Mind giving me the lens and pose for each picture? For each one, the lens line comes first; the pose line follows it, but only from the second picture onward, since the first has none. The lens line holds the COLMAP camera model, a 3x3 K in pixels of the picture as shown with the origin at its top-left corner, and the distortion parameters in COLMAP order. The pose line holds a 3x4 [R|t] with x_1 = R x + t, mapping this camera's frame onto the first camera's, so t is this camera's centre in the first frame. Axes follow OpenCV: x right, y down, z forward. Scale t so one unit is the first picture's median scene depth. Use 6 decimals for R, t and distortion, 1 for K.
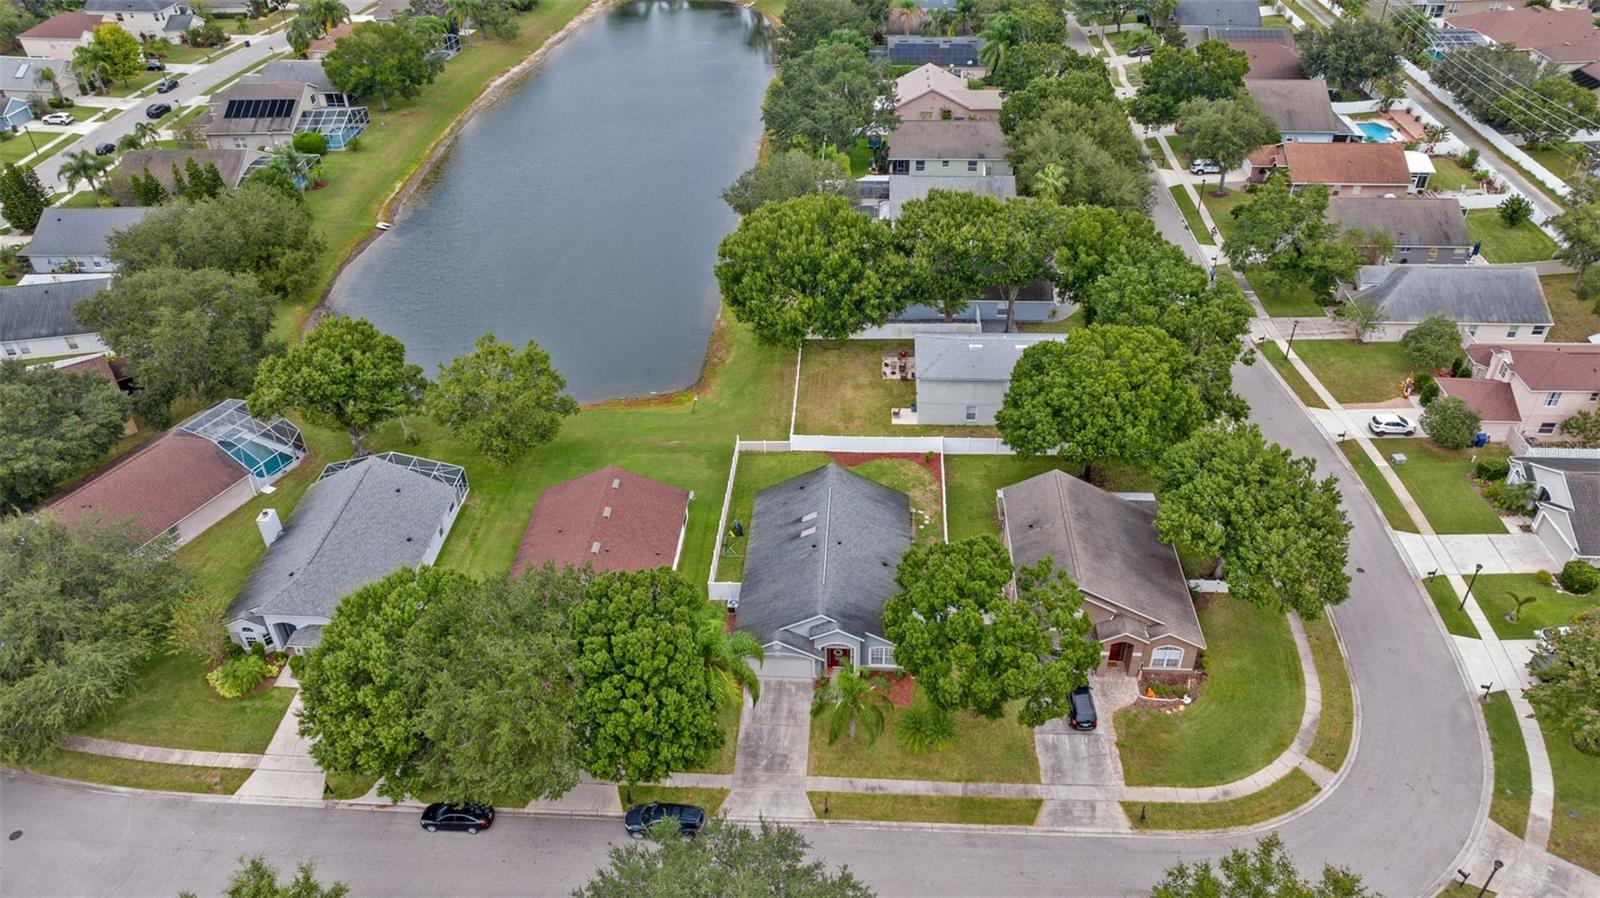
lens RADIAL K [[1117.9, 0, 803.7], [0, 1117.9, 448.4], [0, 0, 1]] dist [-0.039891, 0.033999]
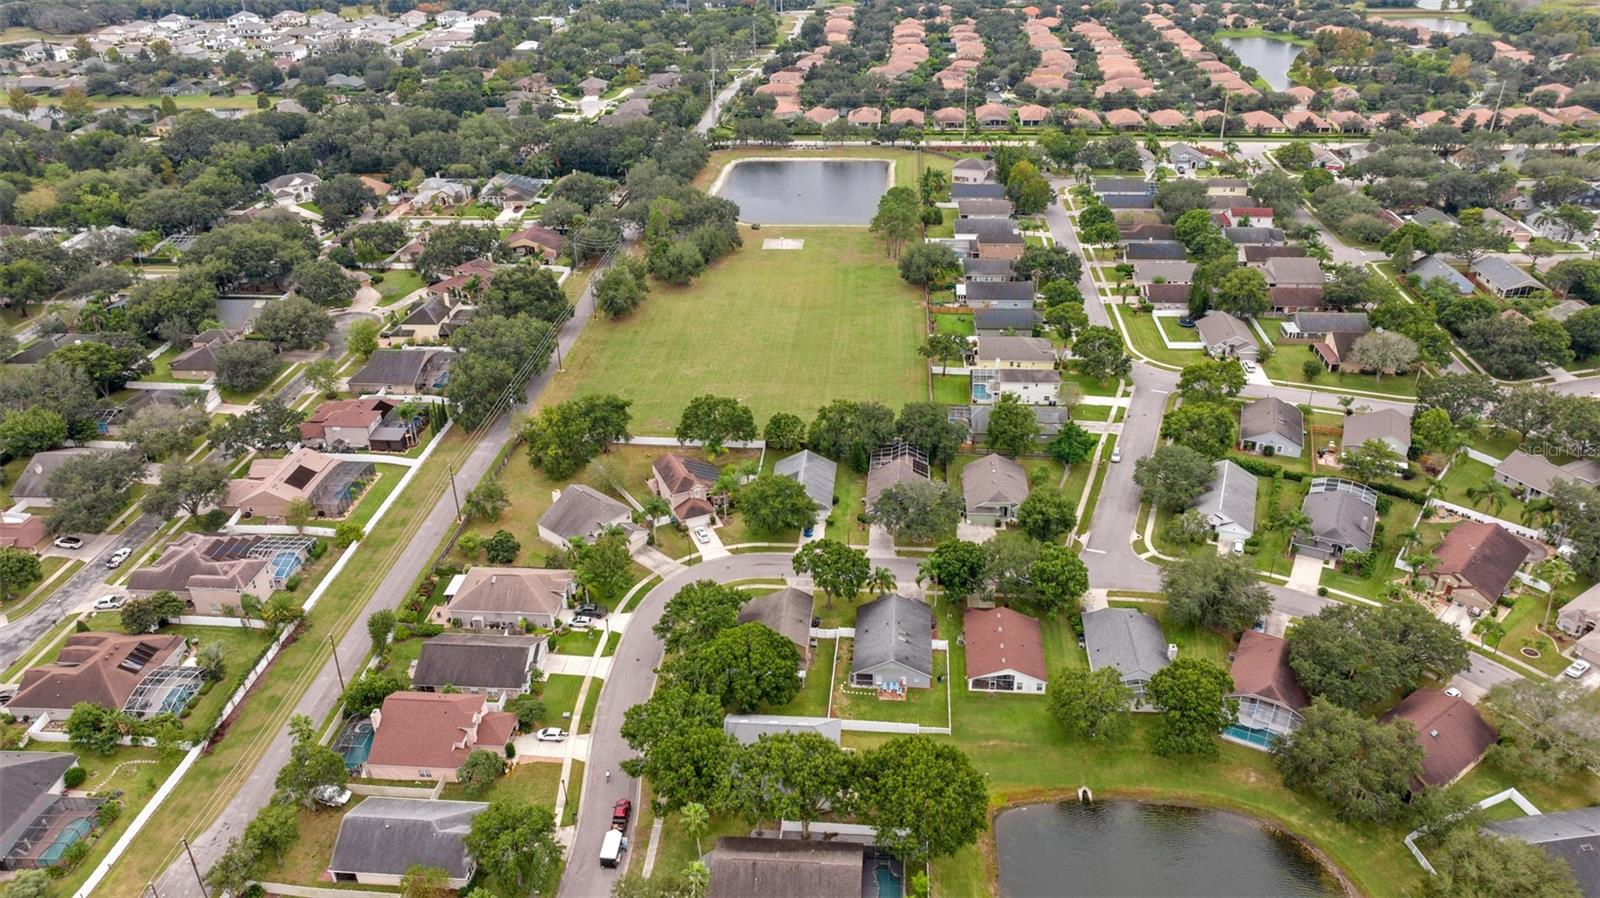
lens RADIAL K [[1117.9, 0, 803.7], [0, 1117.9, 448.4], [0, 0, 1]] dist [-0.039891, 0.033999]
pose [[-0.999213, 0.026242, 0.029747, 0.114714], [0.038419, 0.453583, 0.890386, -1.921976], [0.009873, 0.890828, -0.454234, 1.591337]]
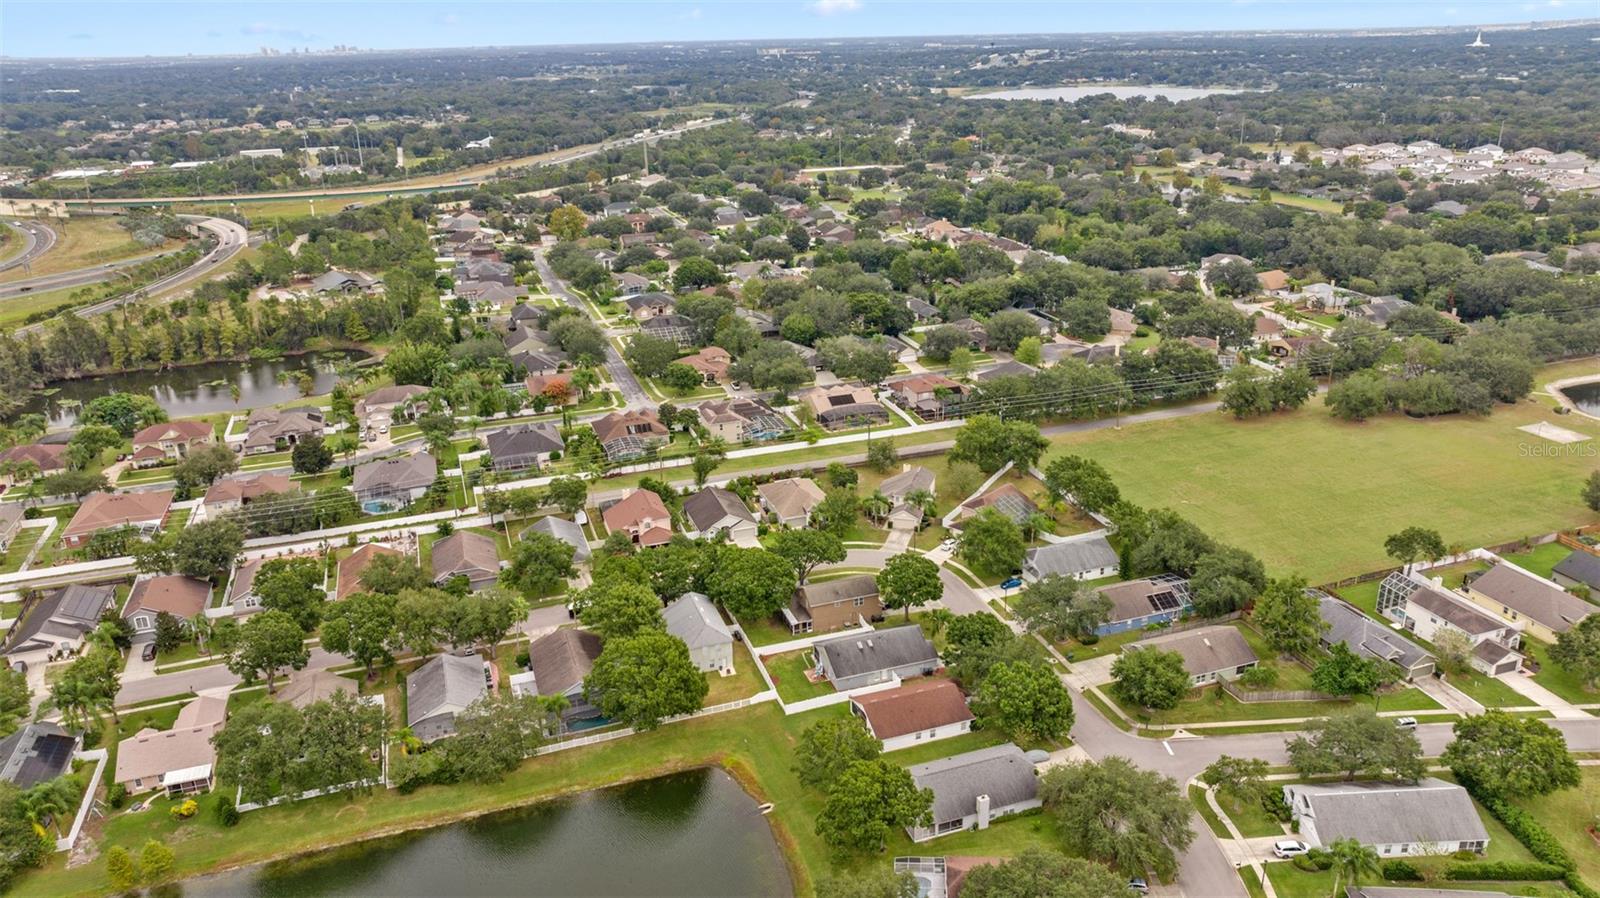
lens RADIAL K [[1119.1, 0, 800.0], [0, 1119.1, 449.0], [0, 0, 1]] dist [-0.022534, -0.001466]
pose [[-0.400015, -0.303998, 0.864623, -1.799708], [0.547800, 0.677026, 0.491477, -1.372688], [-0.734781, 0.670239, -0.104291, 1.038370]]
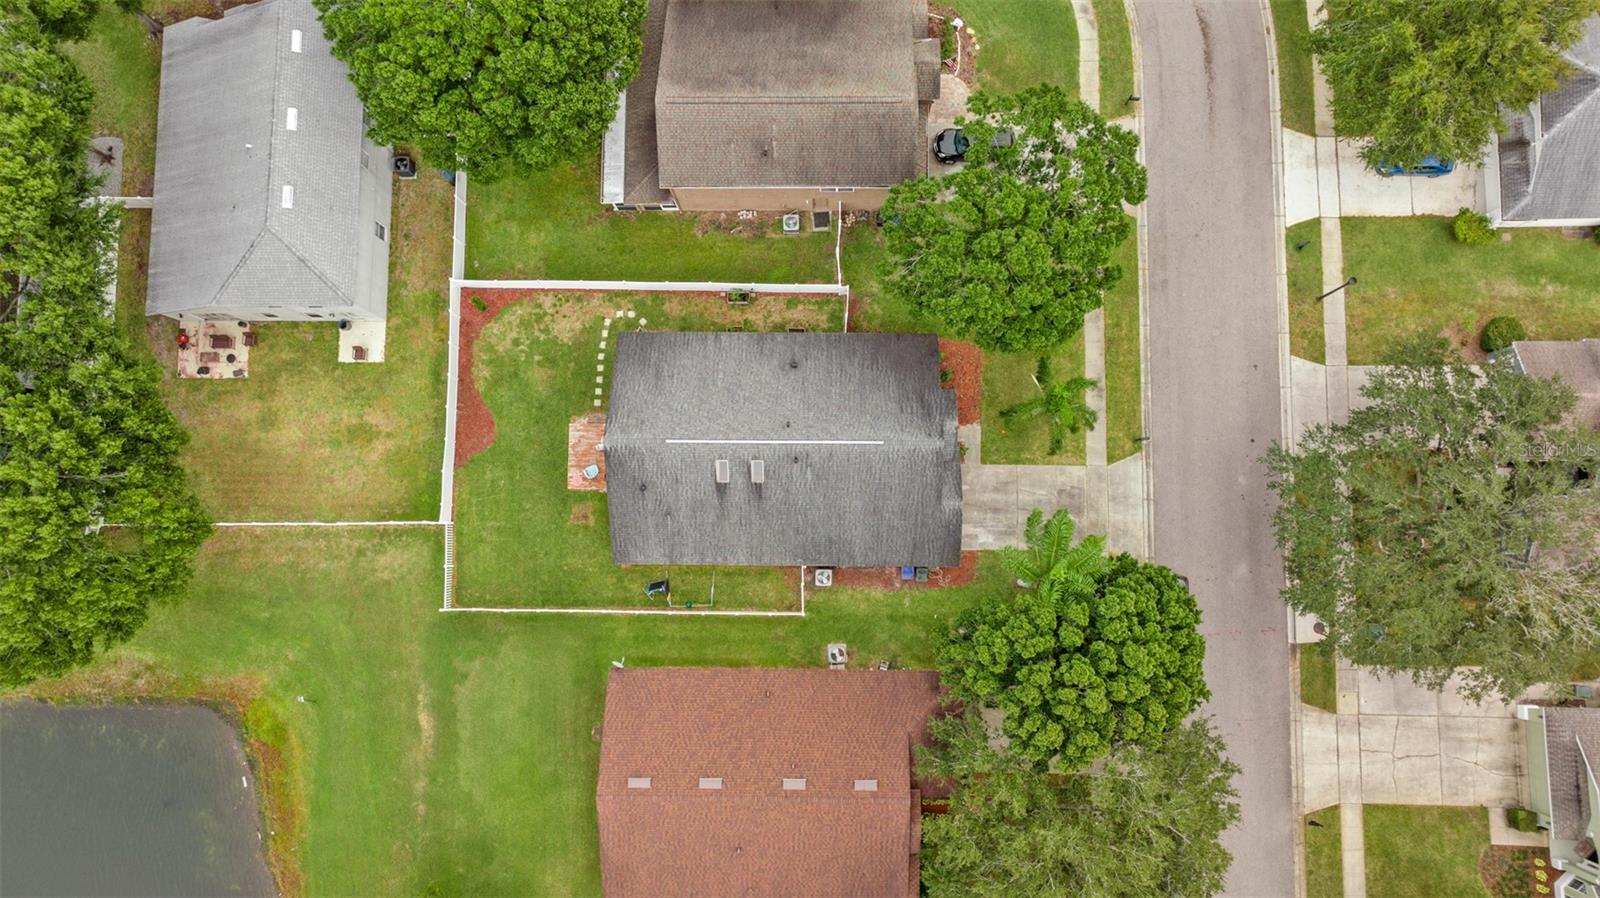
lens RADIAL K [[1119.1, 0, 800.0], [0, 1119.1, 449.0], [0, 0, 1]] dist [-0.022534, -0.001466]
pose [[-0.053776, -0.992128, 0.113092, -0.058763], [0.594937, 0.059126, 0.801595, -0.442564], [-0.801971, 0.110389, 0.587074, 0.552024]]
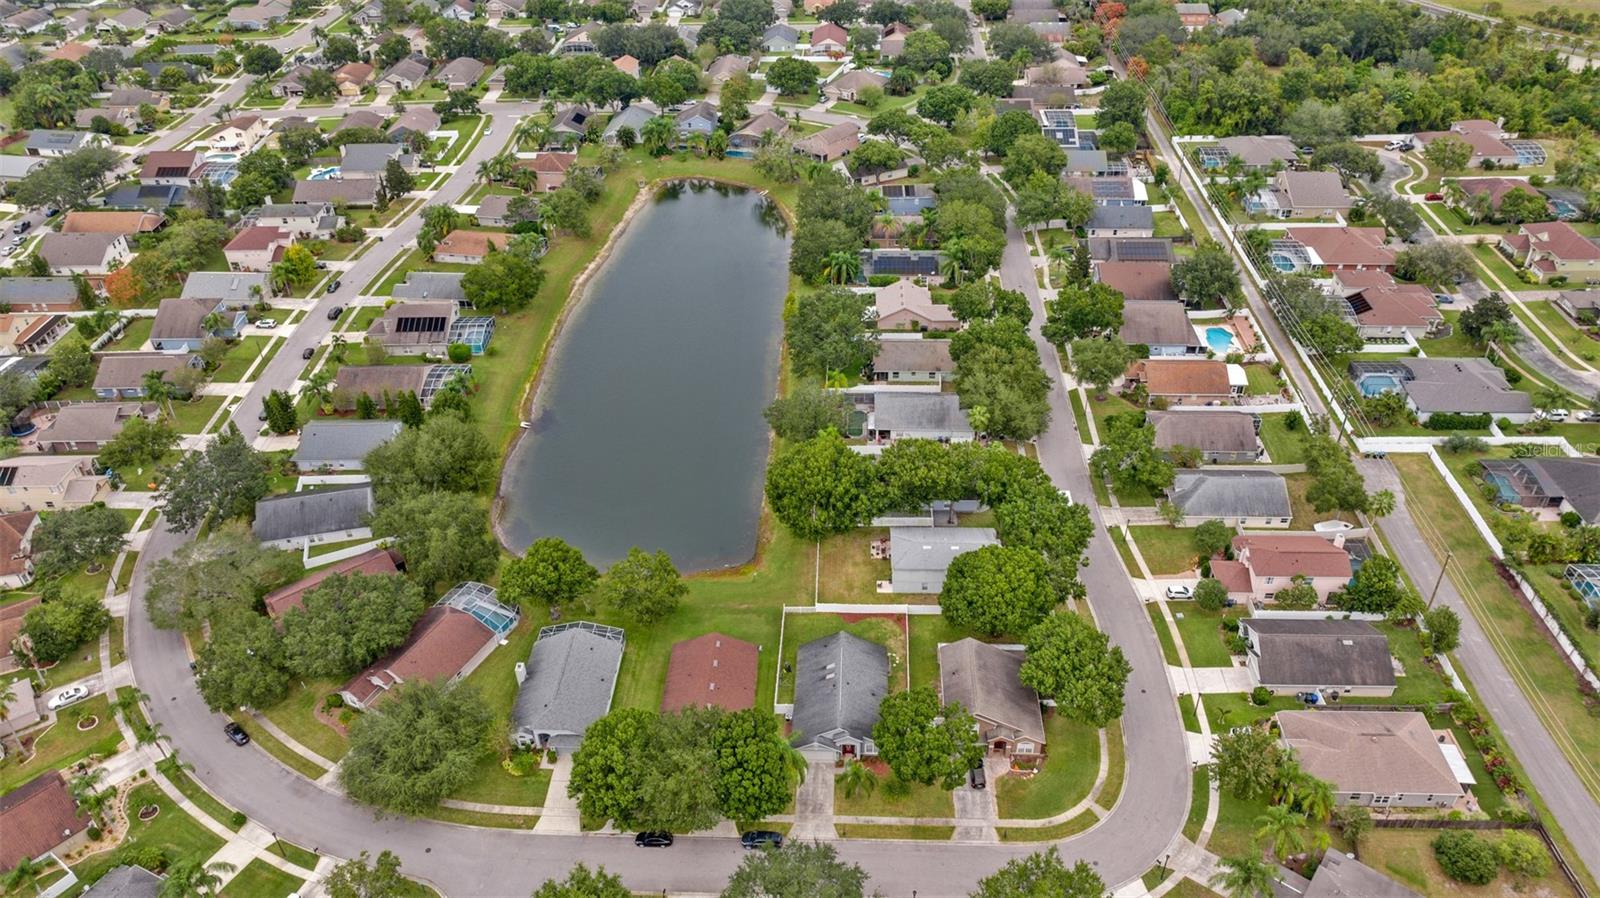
lens RADIAL K [[1119.1, 0, 800.0], [0, 1119.1, 449.0], [0, 0, 1]] dist [-0.022534, -0.001466]
pose [[0.999929, -0.010223, 0.006090, -0.049572], [0.010202, 0.999942, 0.003557, -0.284697], [-0.006126, -0.003495, 0.999975, -0.761314]]
